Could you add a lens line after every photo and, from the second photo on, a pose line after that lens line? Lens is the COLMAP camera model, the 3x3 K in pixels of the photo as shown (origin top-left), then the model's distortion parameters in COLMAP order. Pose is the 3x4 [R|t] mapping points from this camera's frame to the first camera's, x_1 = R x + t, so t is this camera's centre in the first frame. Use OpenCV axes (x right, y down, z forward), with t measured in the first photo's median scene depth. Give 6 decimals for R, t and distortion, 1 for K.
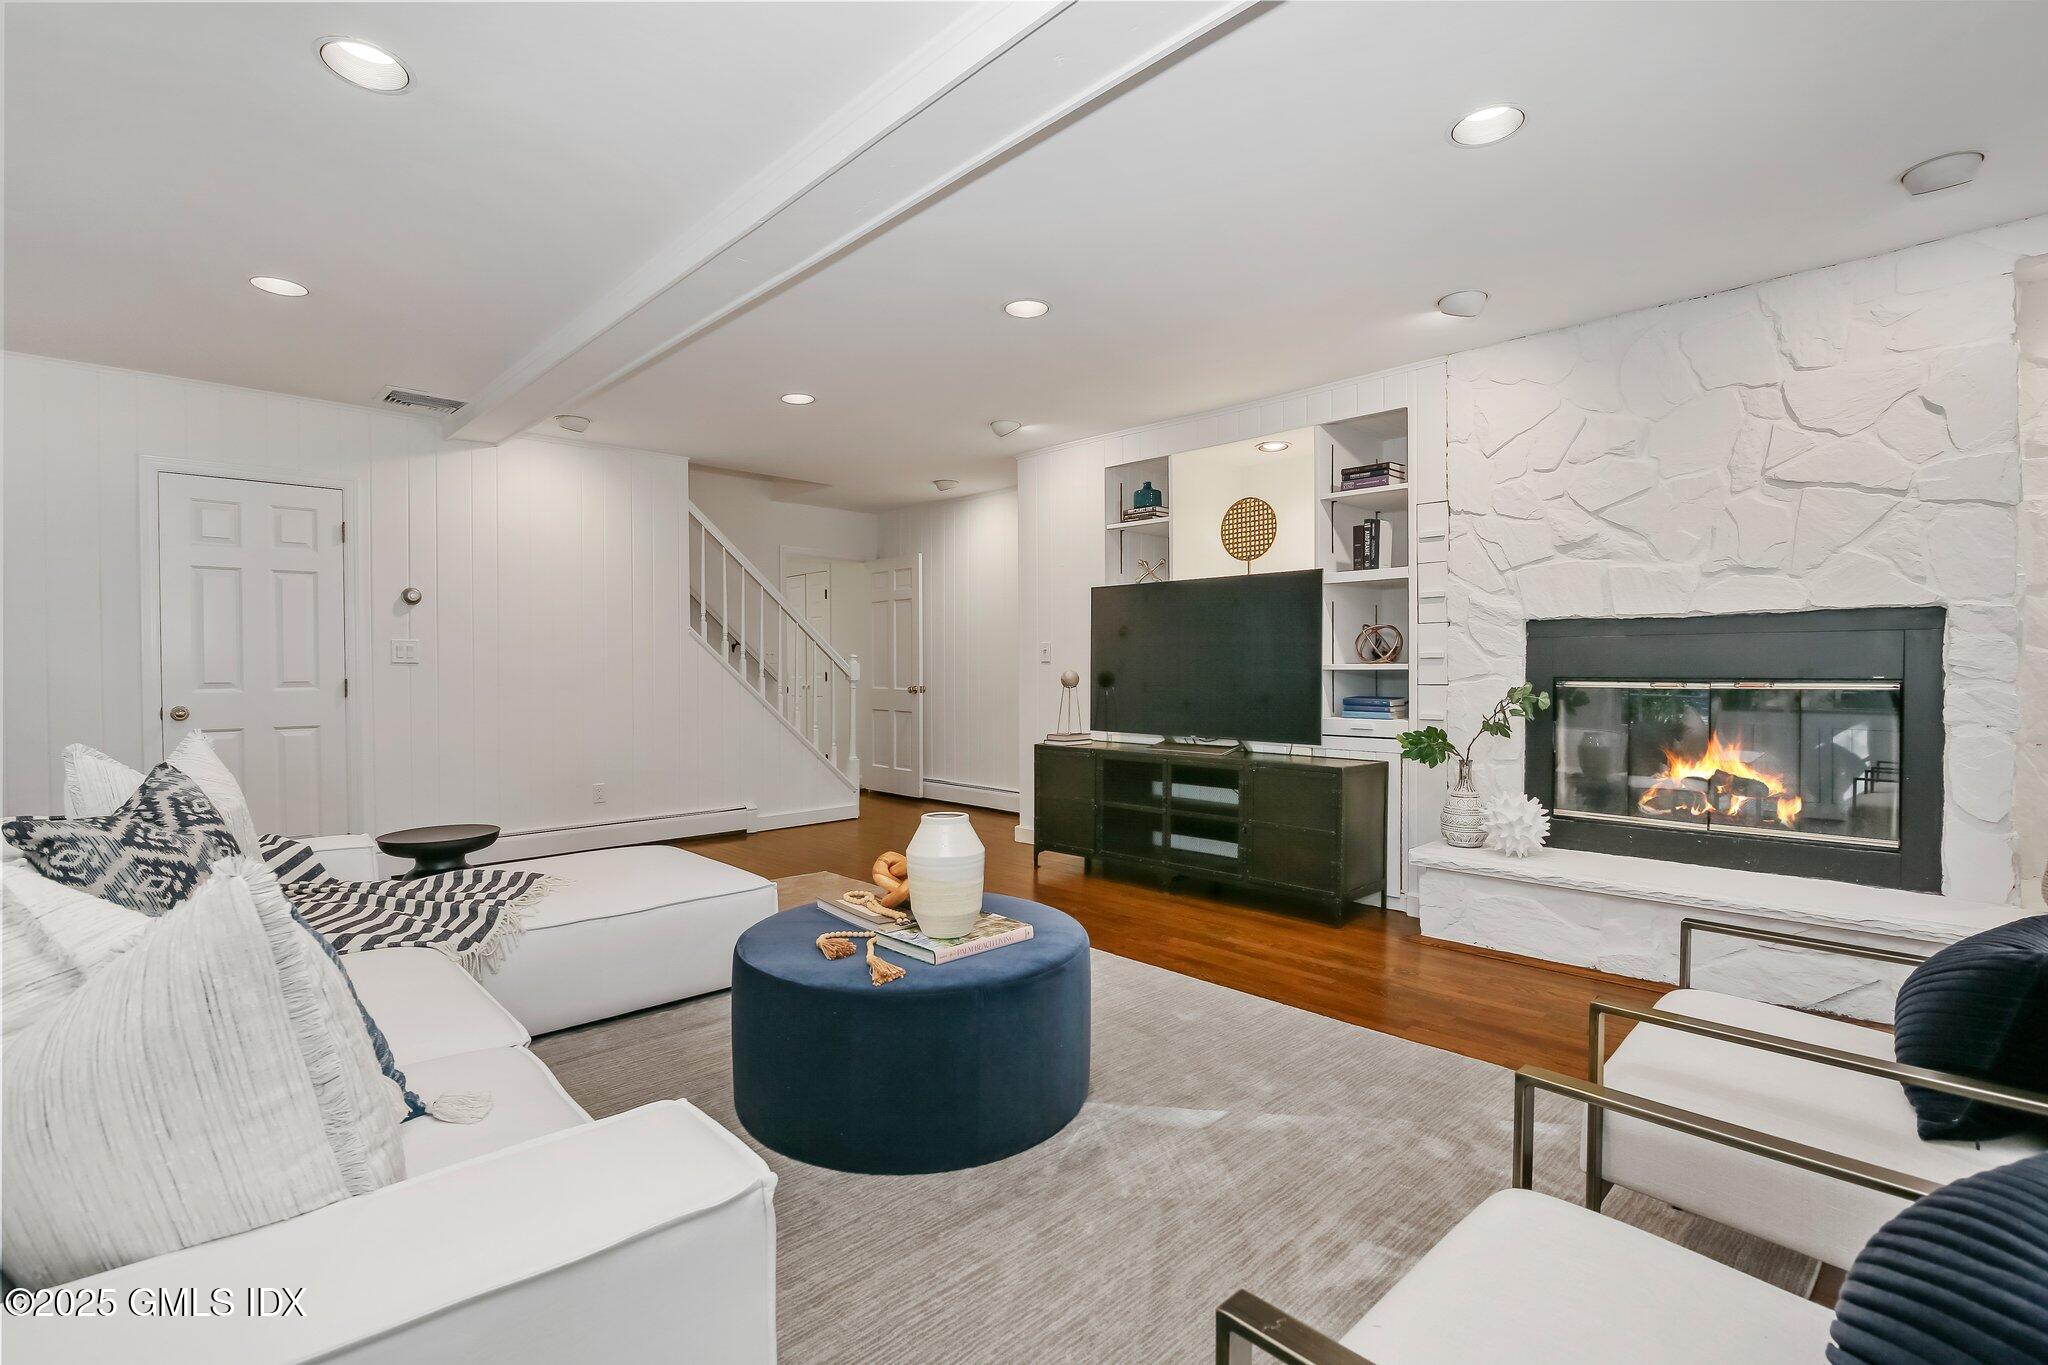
lens RADIAL K [[948.6, 0, 1022.8], [0, 948.6, 686.2], [0, 0, 1]] dist [-0.019602, 0.001759]
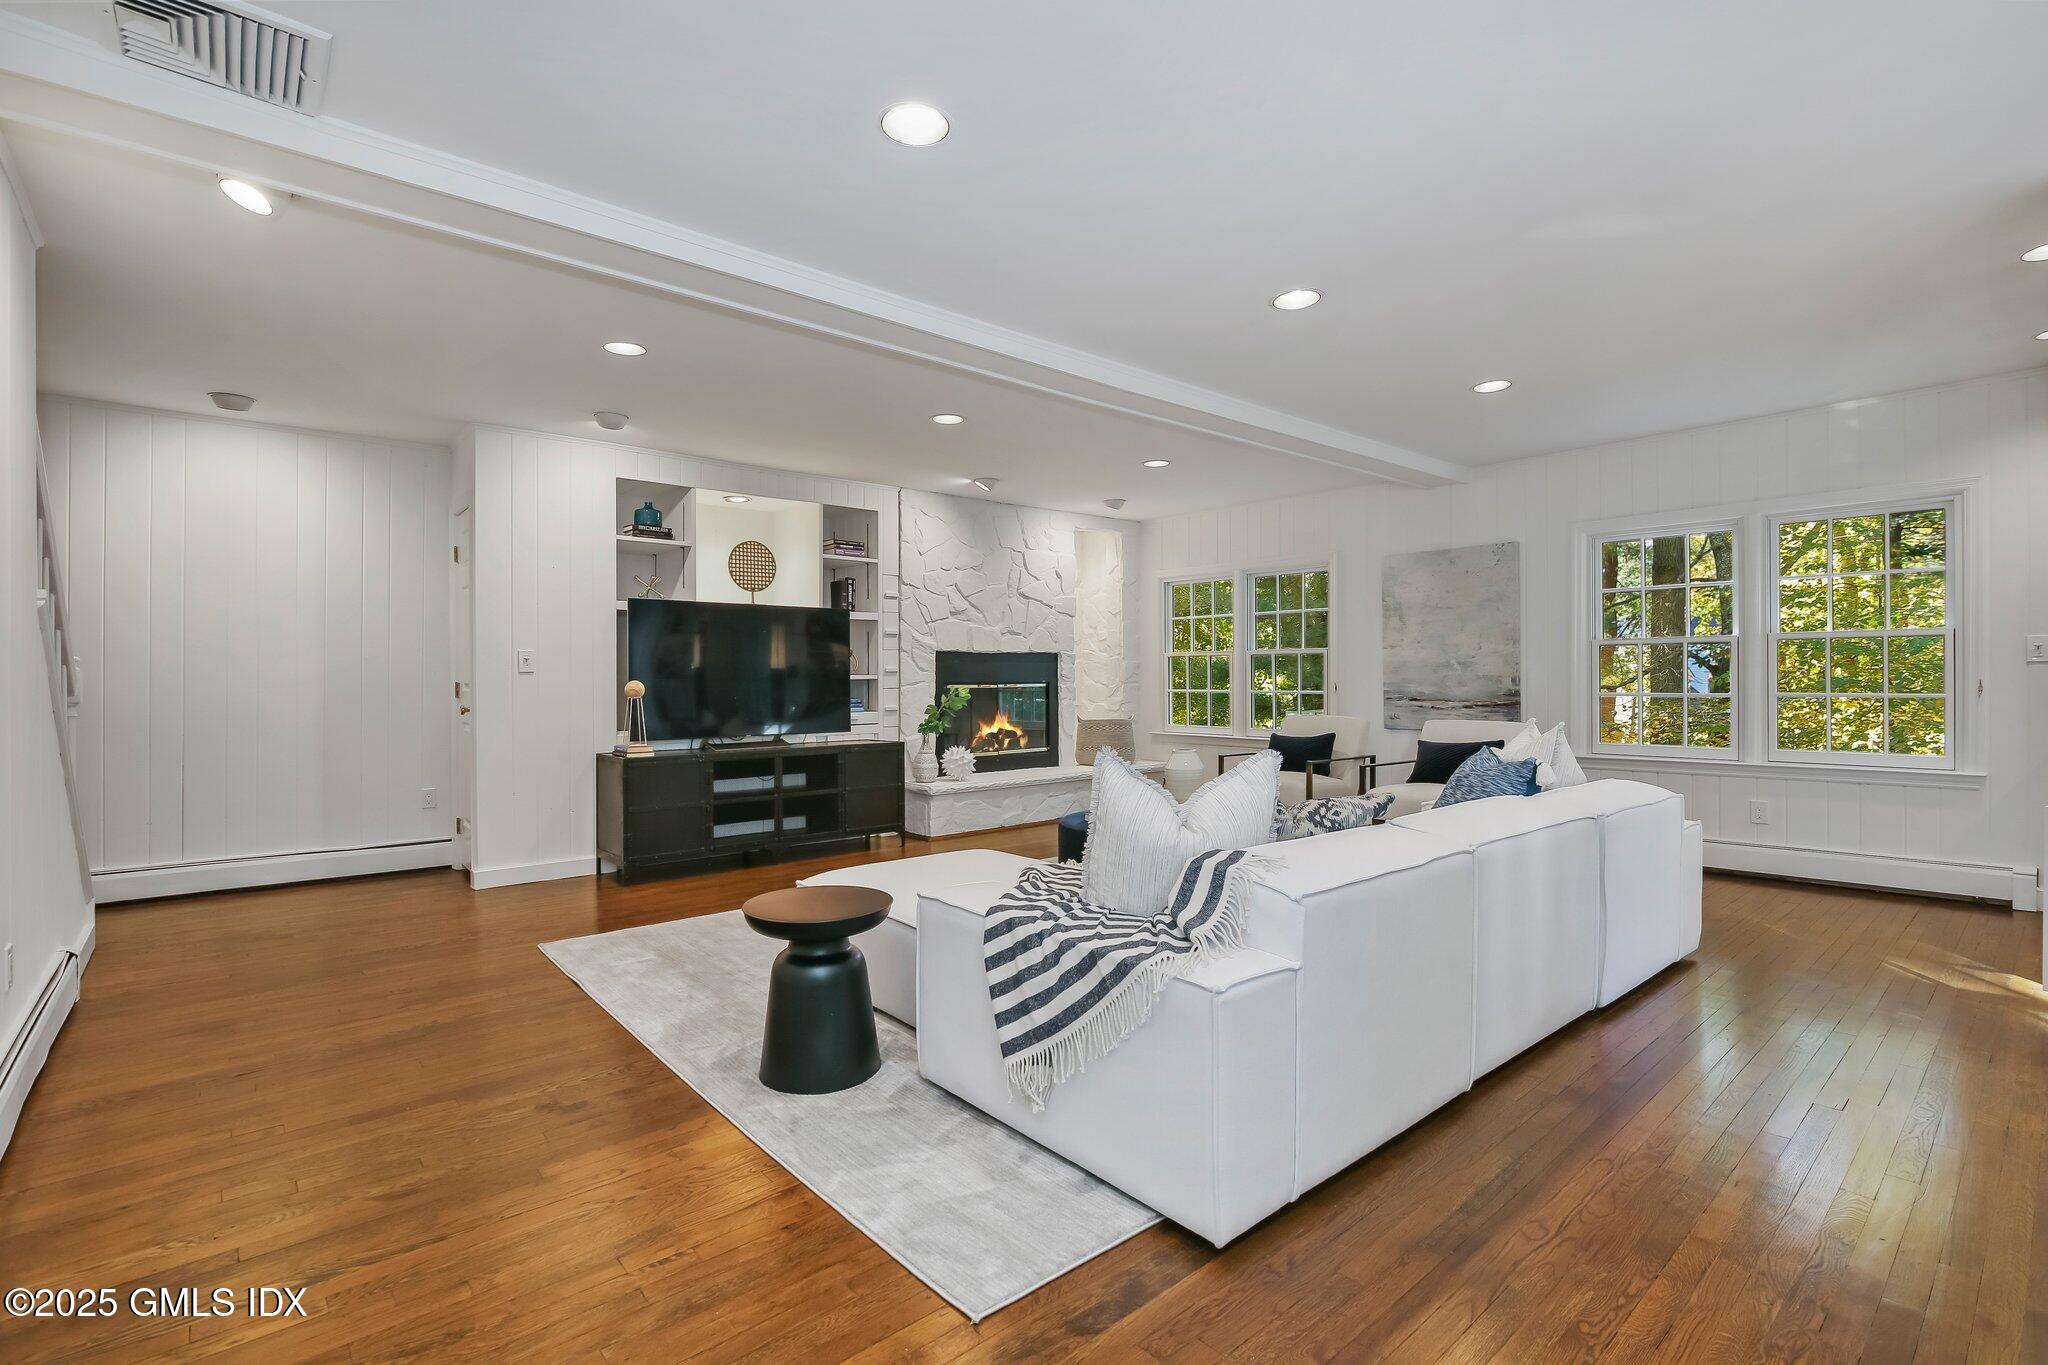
lens RADIAL K [[948.6, 0, 1022.1], [0, 948.6, 684.0], [0, 0, 1]] dist [-0.019602, 0.001759]
pose [[0.066346, 0.012069, 0.997724, -1.192710], [0.035455, 0.999267, -0.014446, 0.021702], [-0.997167, 0.036332, 0.065870, 0.703461]]
